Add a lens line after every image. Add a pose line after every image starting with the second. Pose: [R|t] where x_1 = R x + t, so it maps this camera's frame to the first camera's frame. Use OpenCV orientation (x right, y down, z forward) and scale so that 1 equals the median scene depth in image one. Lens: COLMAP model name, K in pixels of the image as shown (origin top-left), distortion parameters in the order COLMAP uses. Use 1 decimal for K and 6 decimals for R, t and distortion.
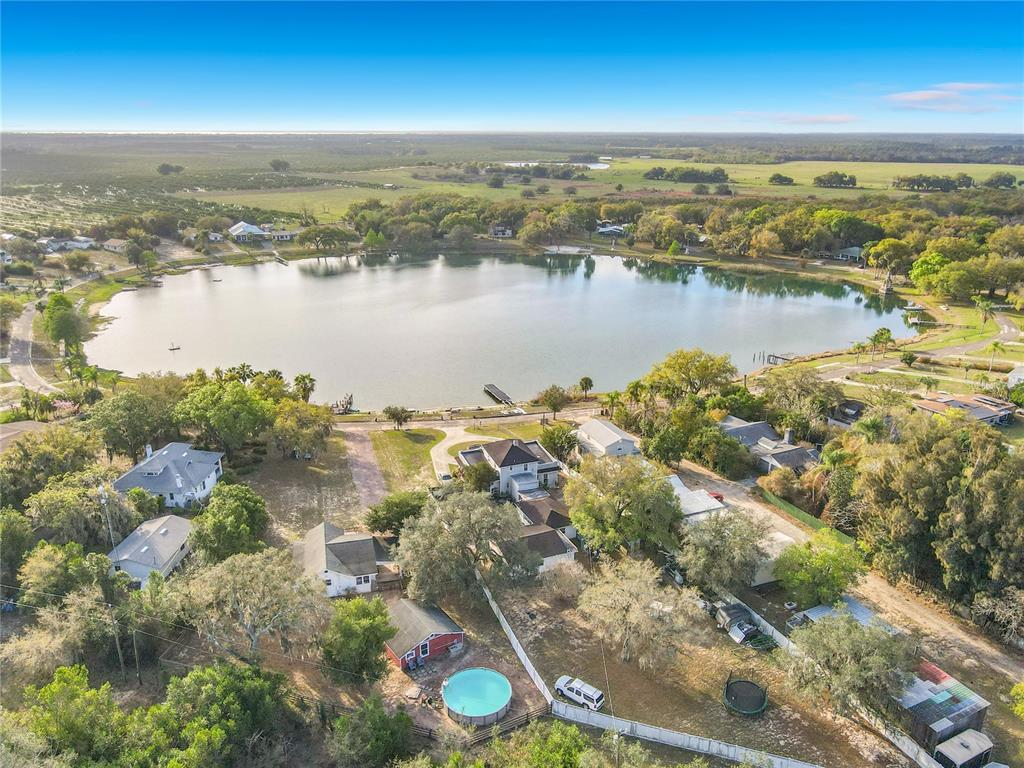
lens RADIAL K [[750.0, 0, 512.0], [0, 750.0, 384.0], [0, 0, 1]] dist [-0.004197, 0.026686]
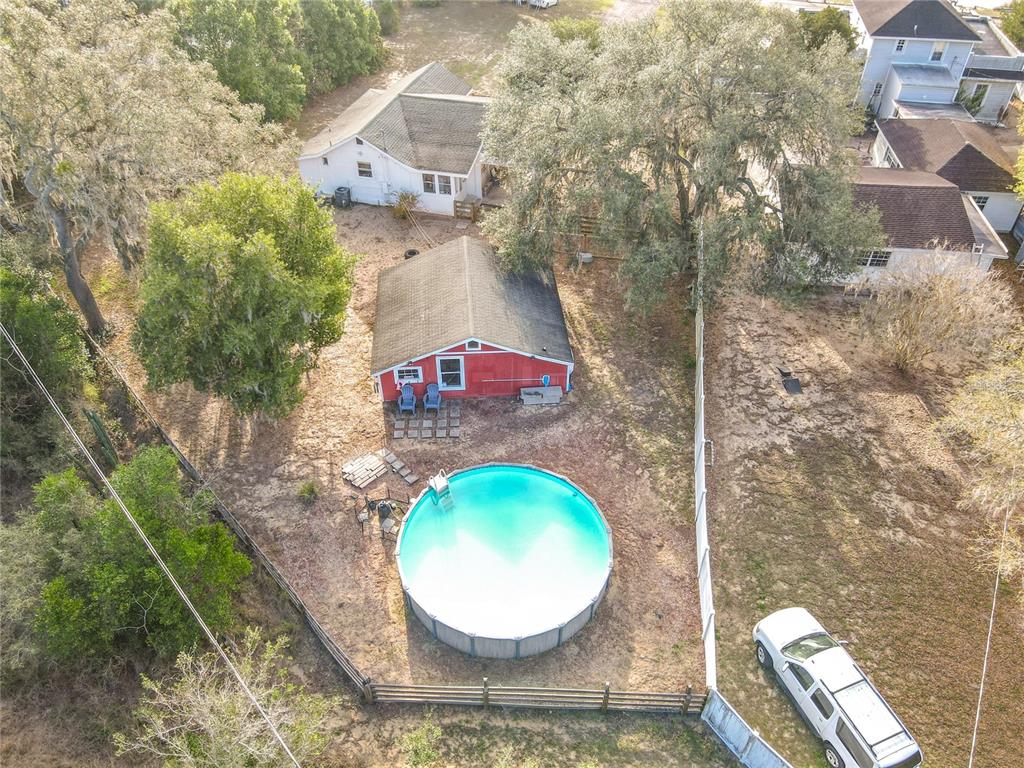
lens RADIAL K [[750.0, 0, 512.0], [0, 750.0, 384.0], [0, 0, 1]] dist [-0.004197, 0.026686]
pose [[0.859934, 0.329679, -0.389649, 0.049431], [-0.152723, 0.894633, 0.419890, 0.176085], [0.487021, -0.301569, 0.819675, 0.628973]]
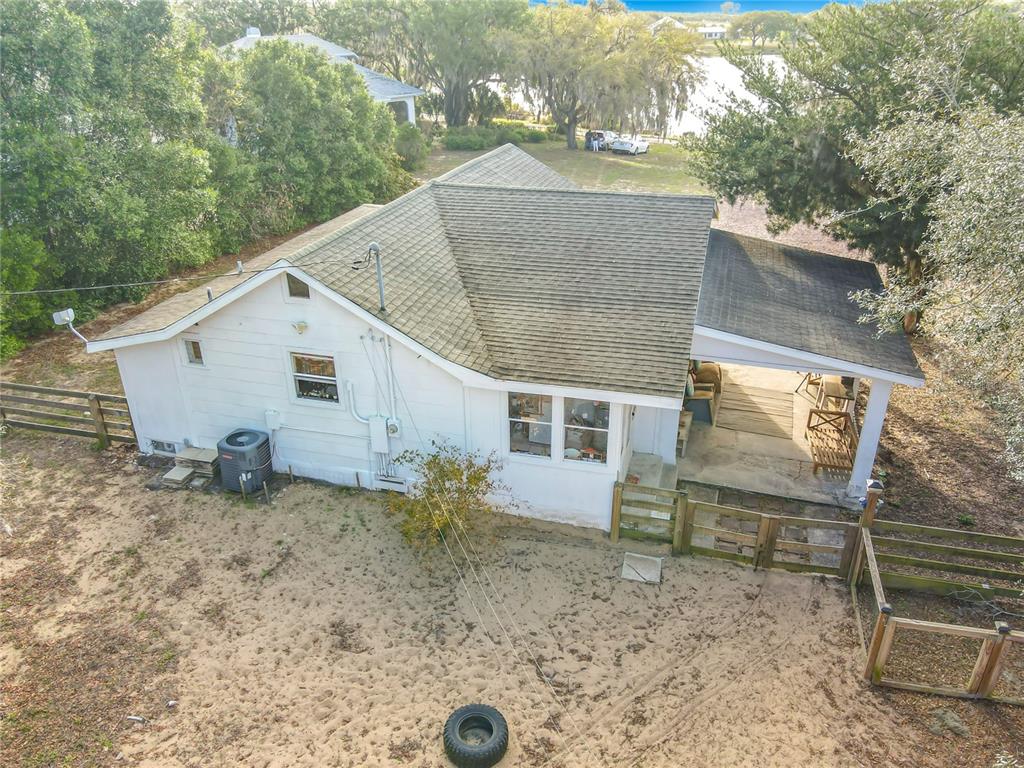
lens RADIAL K [[750.0, 0, 512.0], [0, 750.0, 384.0], [0, 0, 1]] dist [-0.004197, 0.026686]
pose [[0.852771, 0.216636, -0.475237, -0.147745], [-0.150086, 0.973186, 0.174308, 0.235010], [0.500256, -0.077318, 0.862419, 0.892671]]
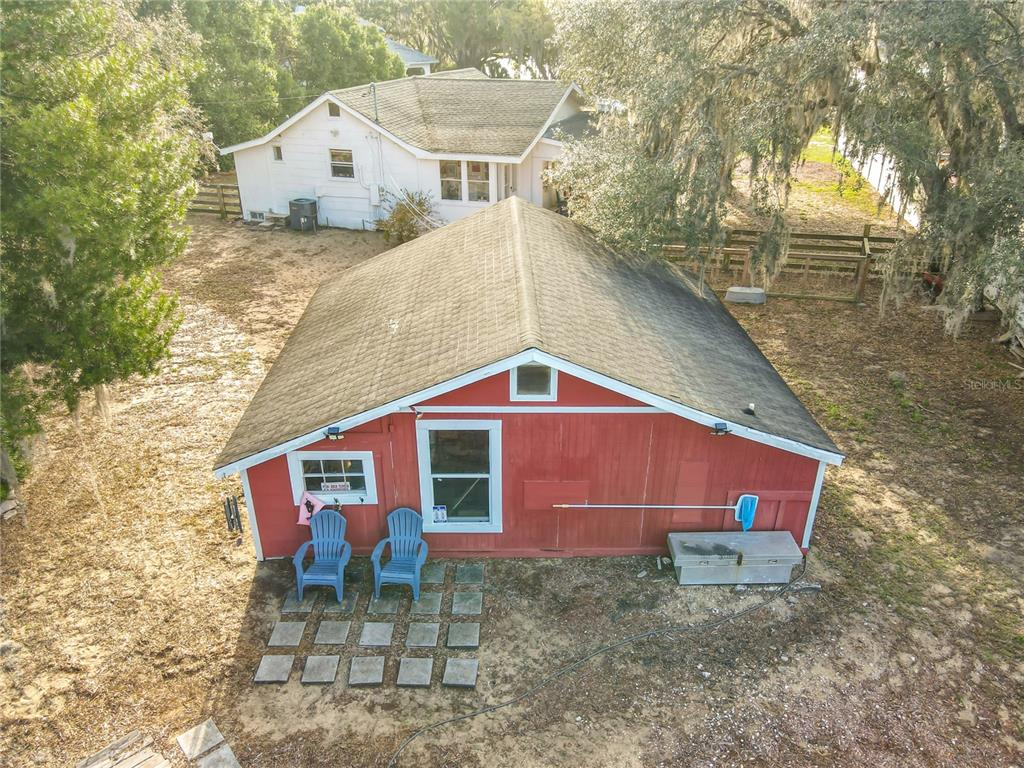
lens RADIAL K [[750.0, 0, 512.0], [0, 750.0, 384.0], [0, 0, 1]] dist [-0.004197, 0.026686]
pose [[0.829386, 0.239081, -0.504935, -0.045615], [-0.167882, 0.968690, 0.182908, 0.280002], [0.532855, -0.066932, 0.843555, 0.800267]]
